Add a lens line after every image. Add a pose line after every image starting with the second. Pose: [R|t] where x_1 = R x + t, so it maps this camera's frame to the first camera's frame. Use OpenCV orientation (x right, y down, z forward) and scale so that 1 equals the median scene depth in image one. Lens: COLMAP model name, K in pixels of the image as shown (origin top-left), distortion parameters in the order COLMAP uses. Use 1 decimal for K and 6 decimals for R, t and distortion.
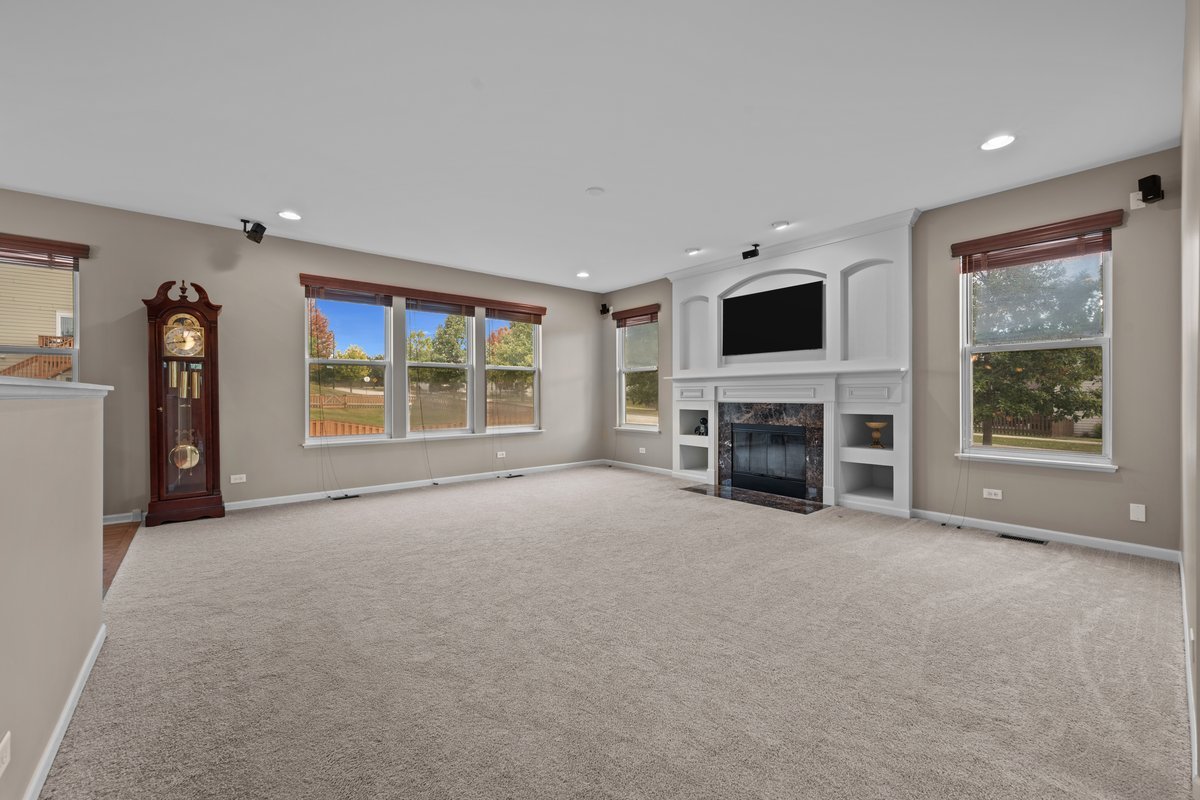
lens RADIAL K [[465.2, 0, 597.7], [0, 465.2, 394.7], [0, 0, 1]] dist [-0.002752, 0.000377]
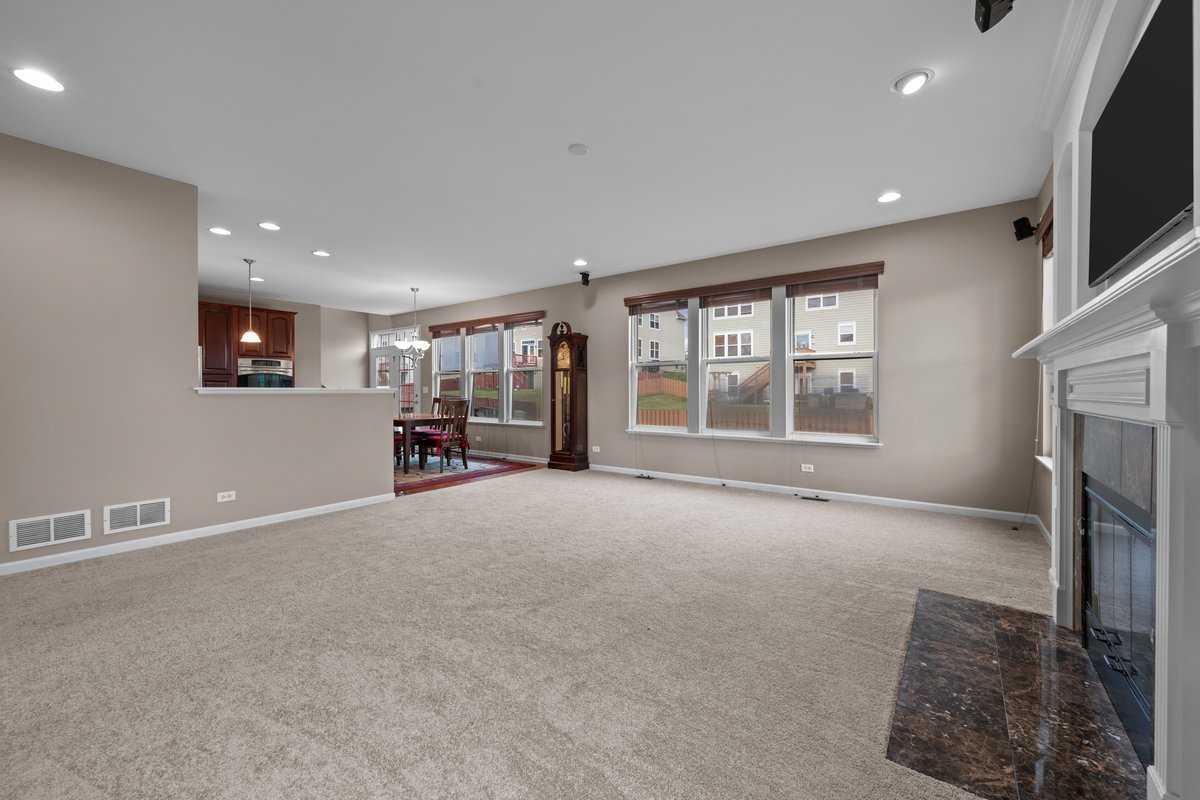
lens RADIAL K [[491.8, 0, 578.5], [0, 491.8, 394.5], [0, 0, 1]] dist [-0.002105, -0.000187]
pose [[0.209417, 0.010857, -0.977766, 0.718712], [0.003285, 0.999925, 0.011806, -0.008754], [0.977821, -0.005685, 0.209365, 0.621045]]
